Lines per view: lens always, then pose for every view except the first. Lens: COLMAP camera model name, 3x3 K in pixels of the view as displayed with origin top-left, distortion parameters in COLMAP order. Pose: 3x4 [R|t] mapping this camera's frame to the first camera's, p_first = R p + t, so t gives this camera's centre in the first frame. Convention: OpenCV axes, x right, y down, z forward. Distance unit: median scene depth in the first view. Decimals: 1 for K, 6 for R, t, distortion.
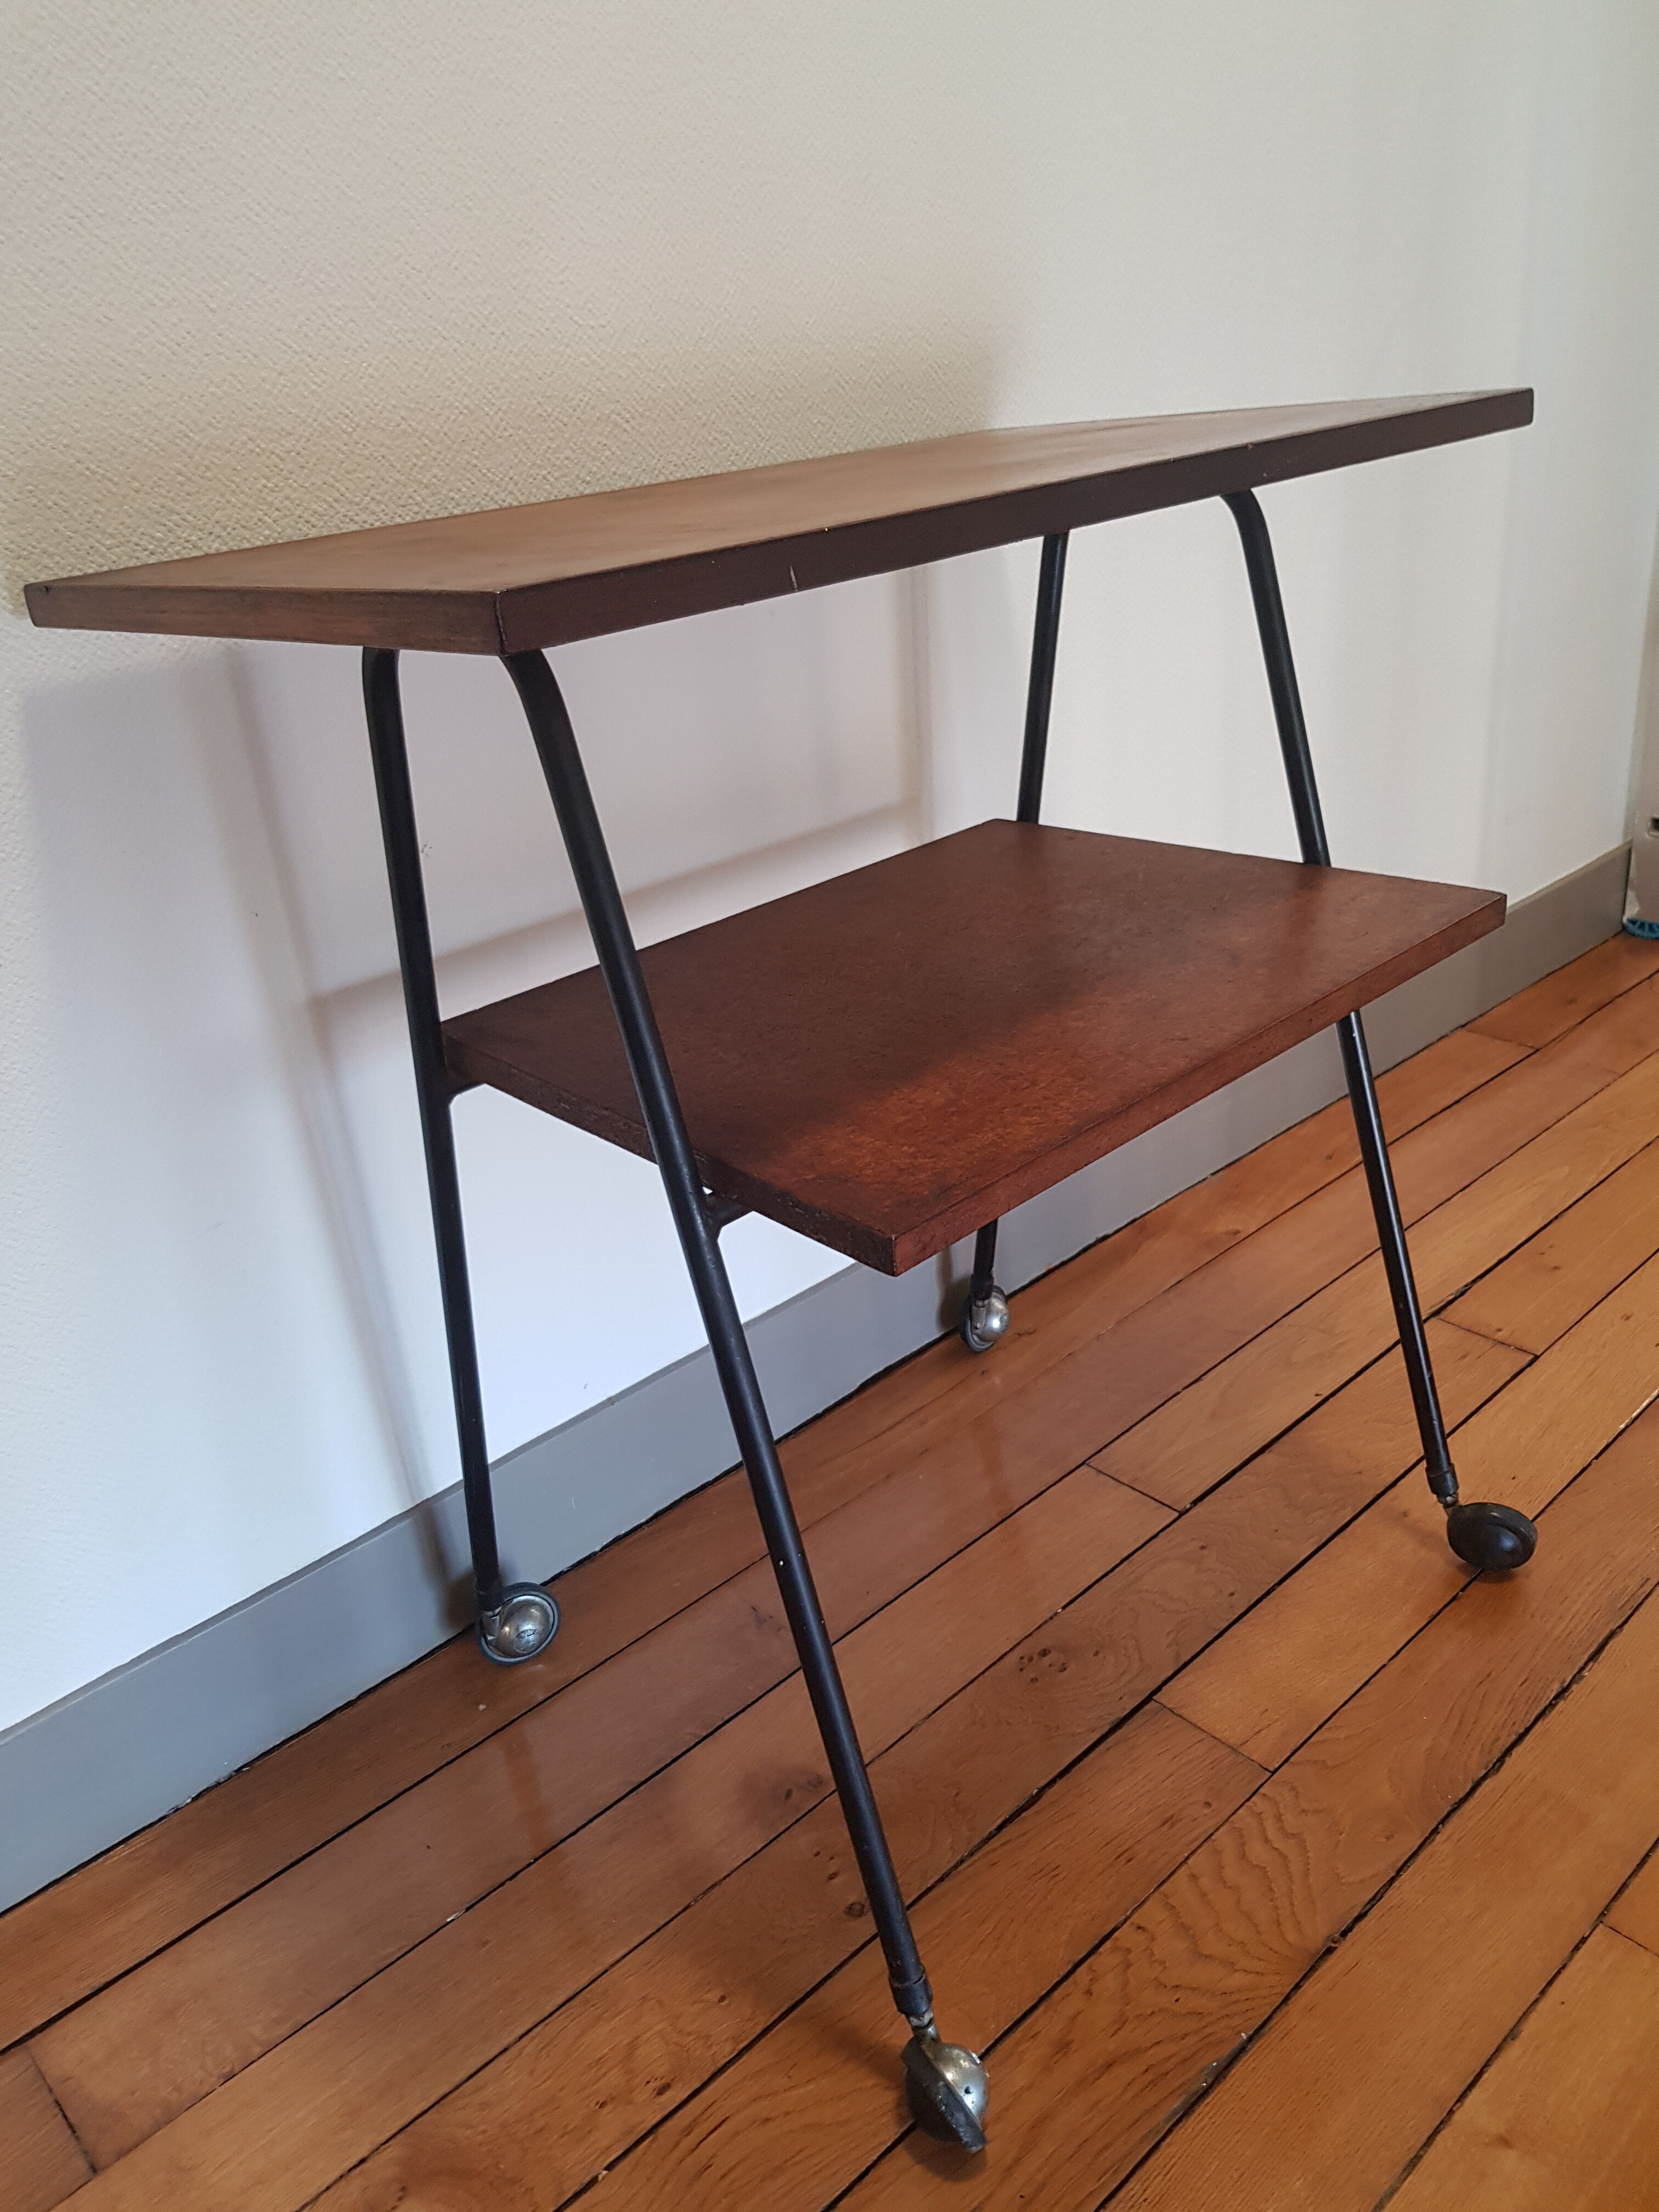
lens RADIAL K [[1727.9, 0, 873.8], [0, 1727.9, 1115.3], [0, 0, 1]] dist [0.039775, -0.076521]
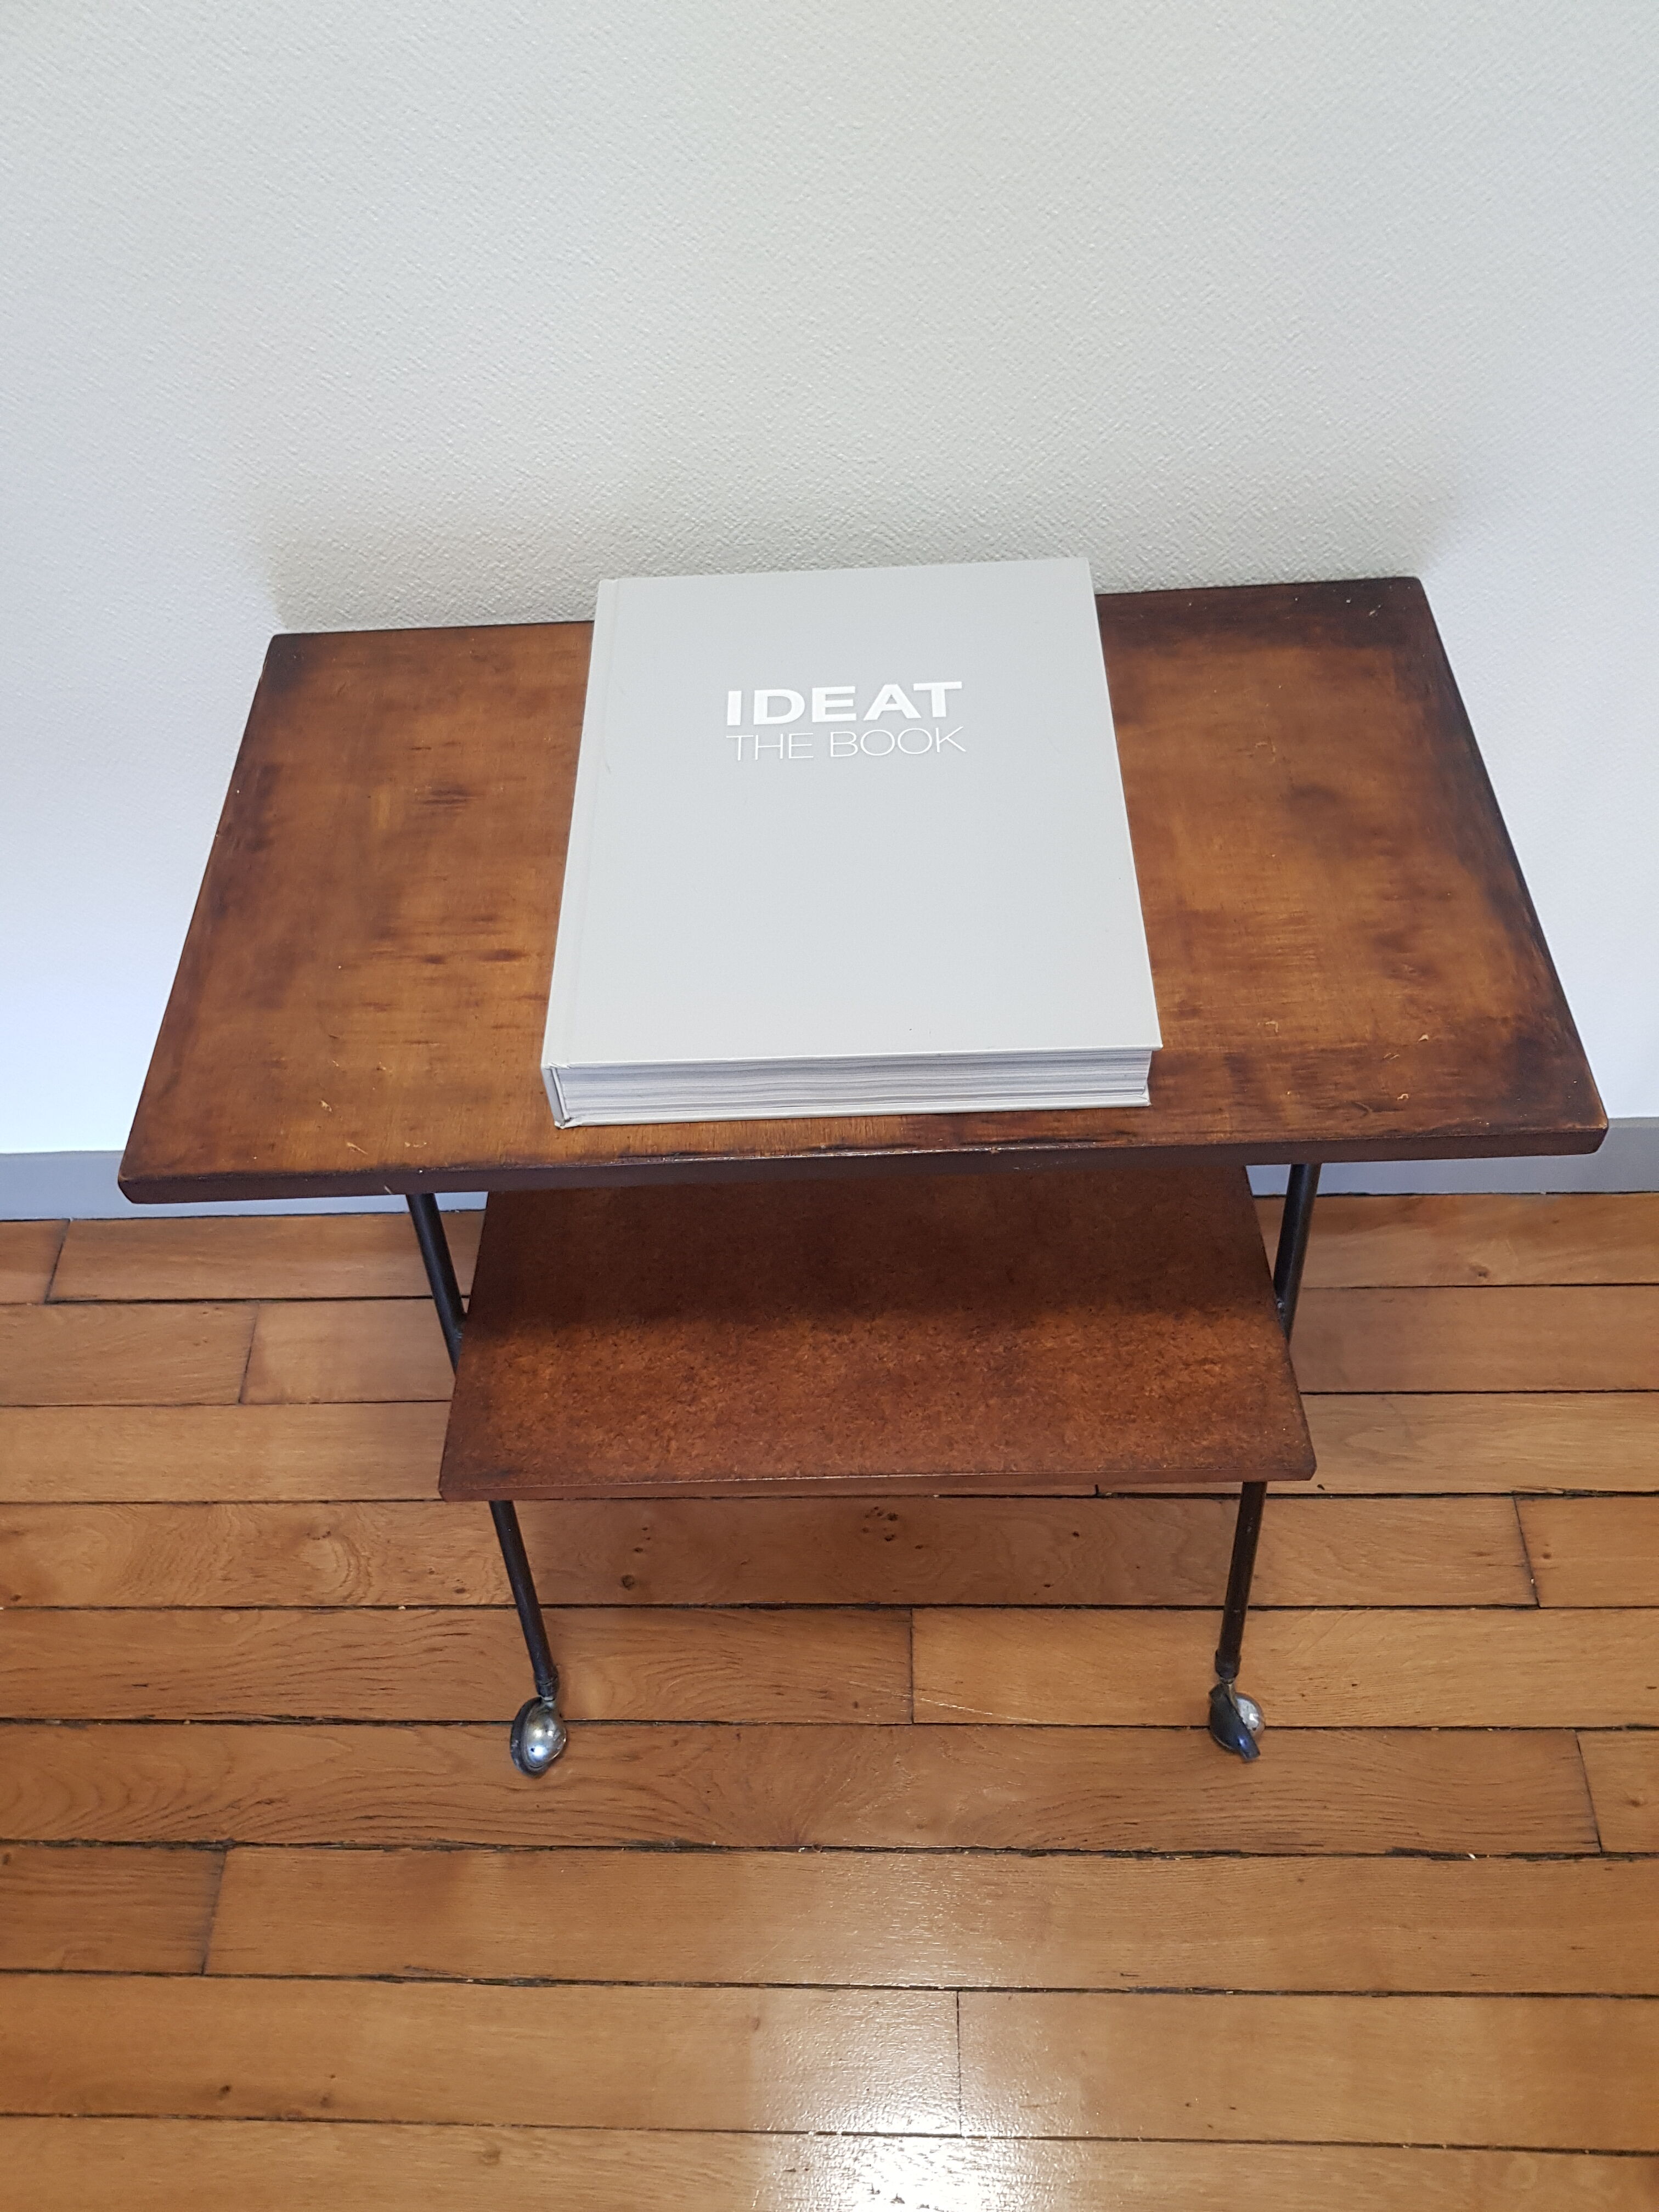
lens RADIAL K [[1727.9, 0, 809.1], [0, 1727.9, 1098.9], [0, 0, 1]] dist [0.039775, -0.076521]
pose [[0.711016, 0.598947, -0.368399, 0.404515], [-0.295521, 0.729919, 0.616349, -0.819069], [0.638062, -0.329364, 0.695986, 0.201408]]
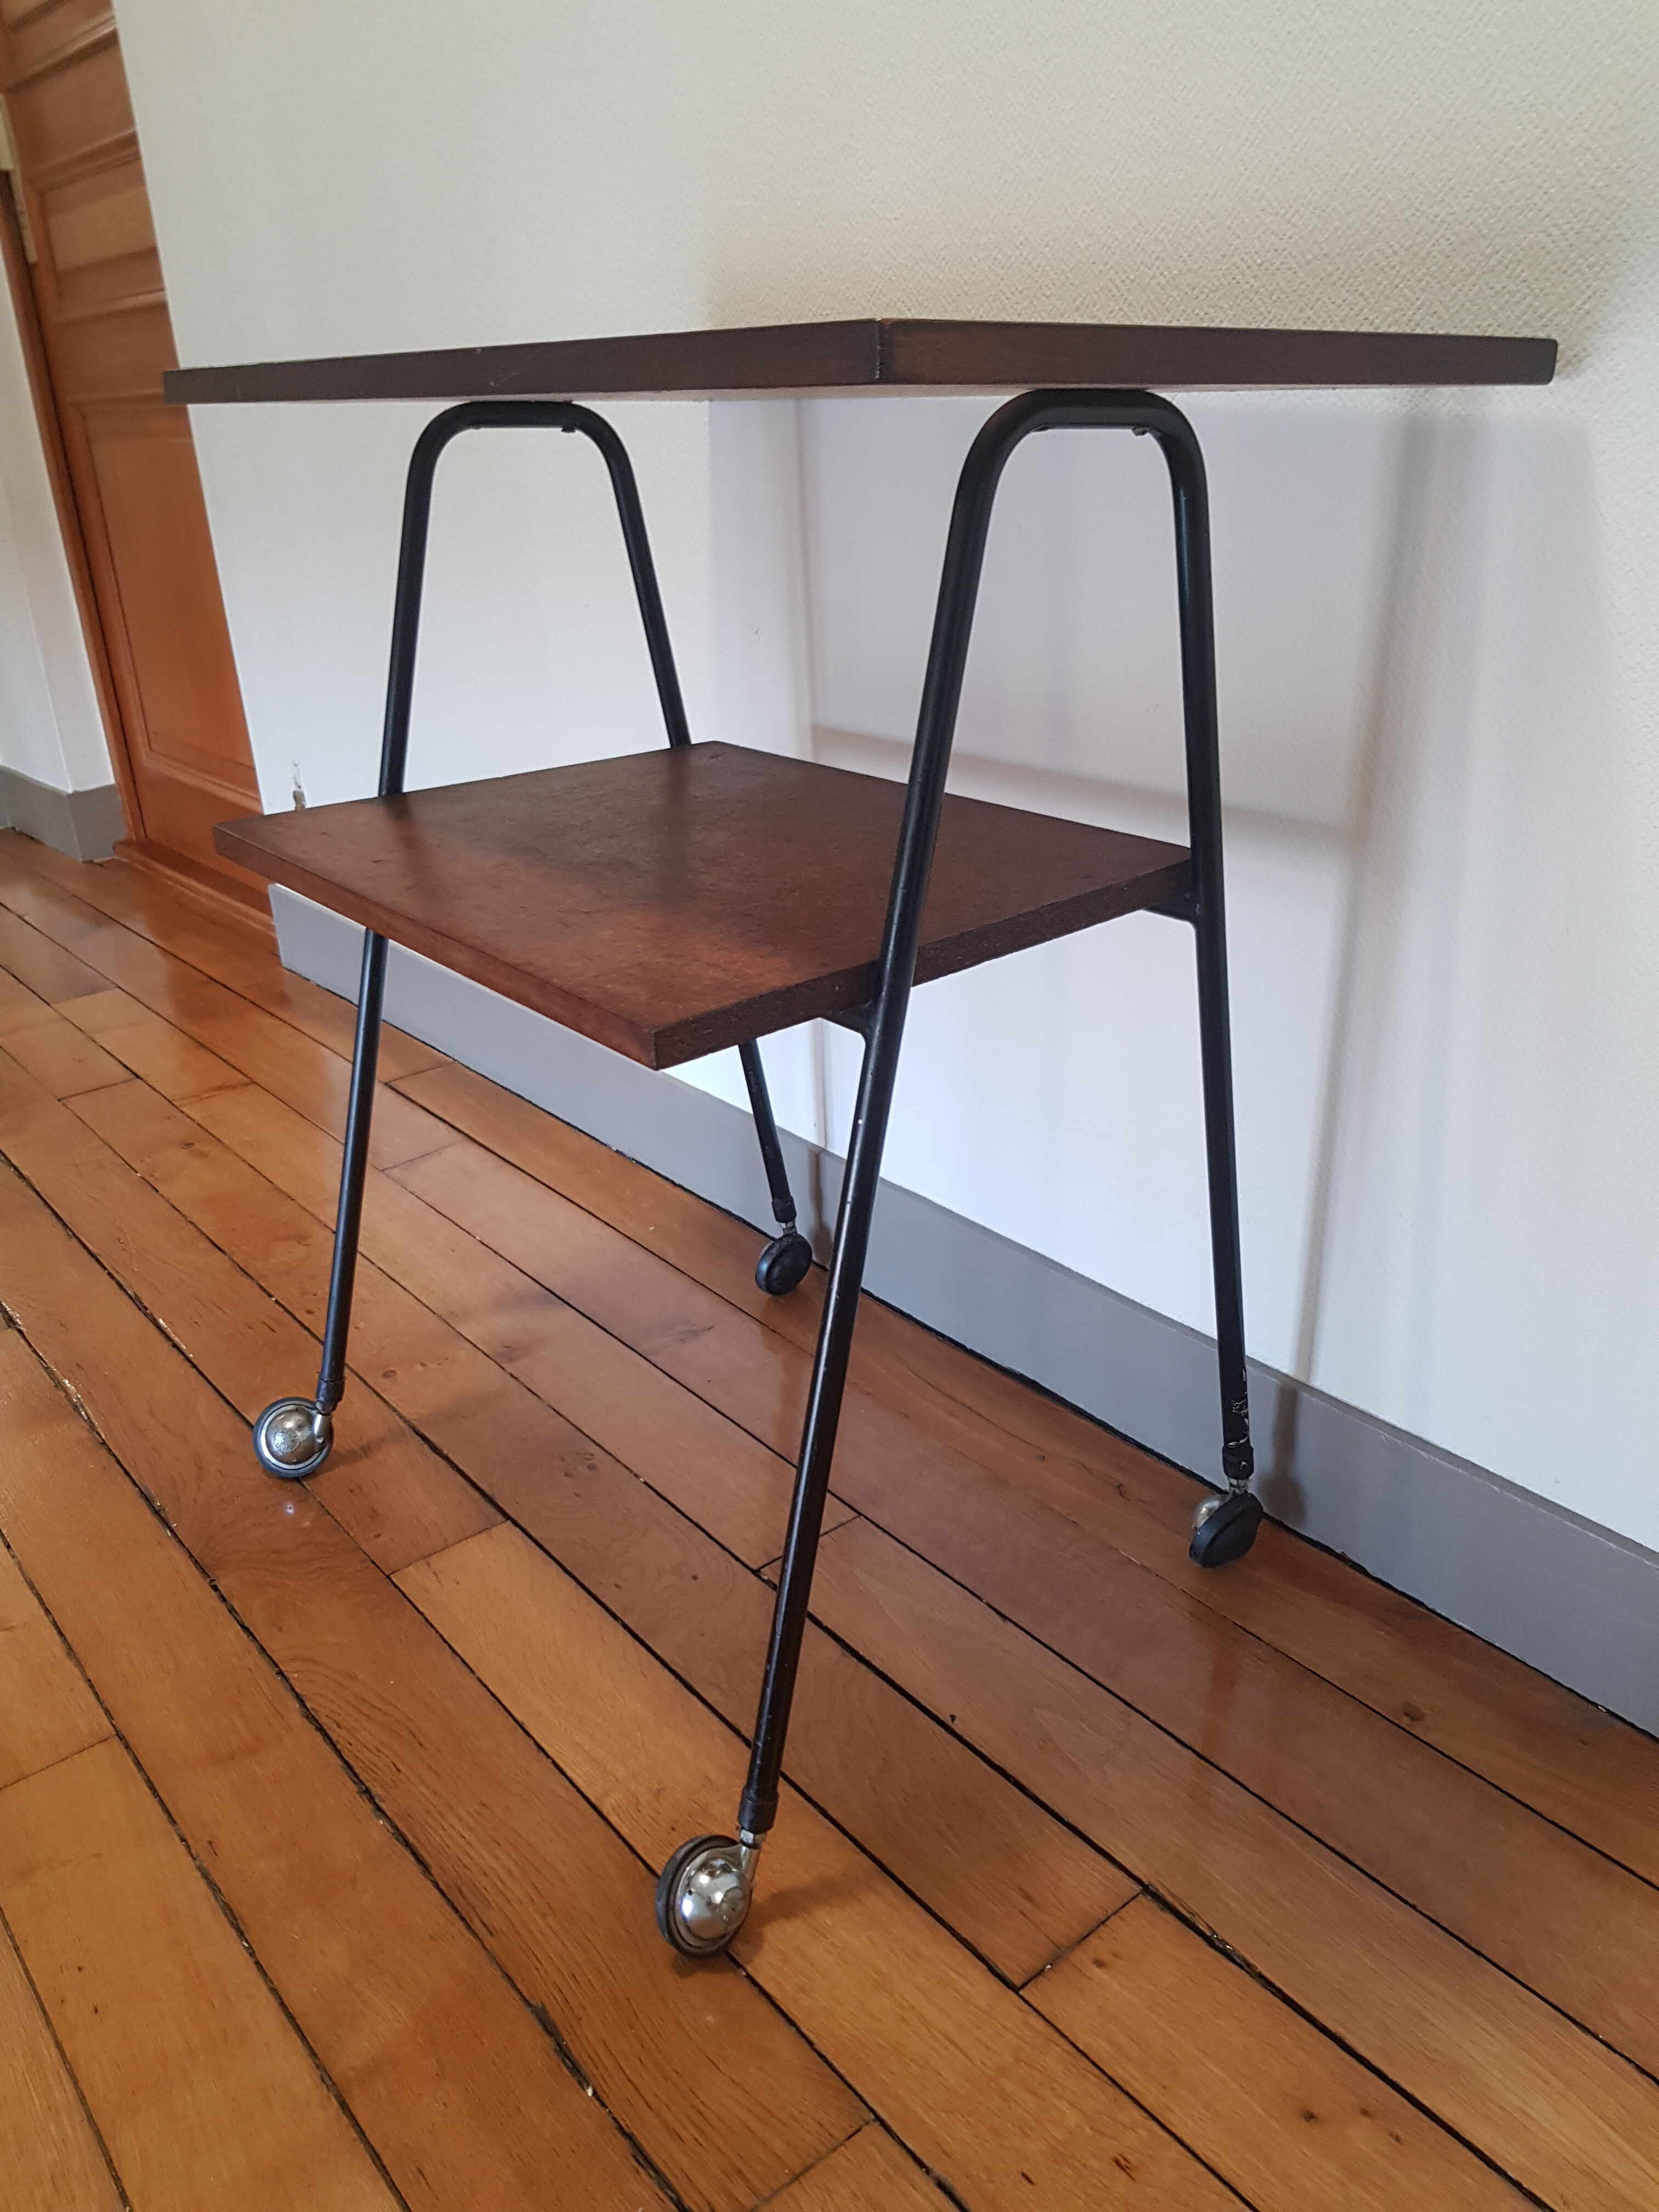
lens RADIAL K [[1727.9, 0, 827.3], [0, 1727.9, 1127.2], [0, 0, 1]] dist [0.039775, -0.076521]
pose [[-0.086053, 0.473511, -0.876574, 1.128466], [-0.384443, 0.795914, 0.467680, -0.518892], [0.919129, 0.377238, 0.113548, 1.104777]]
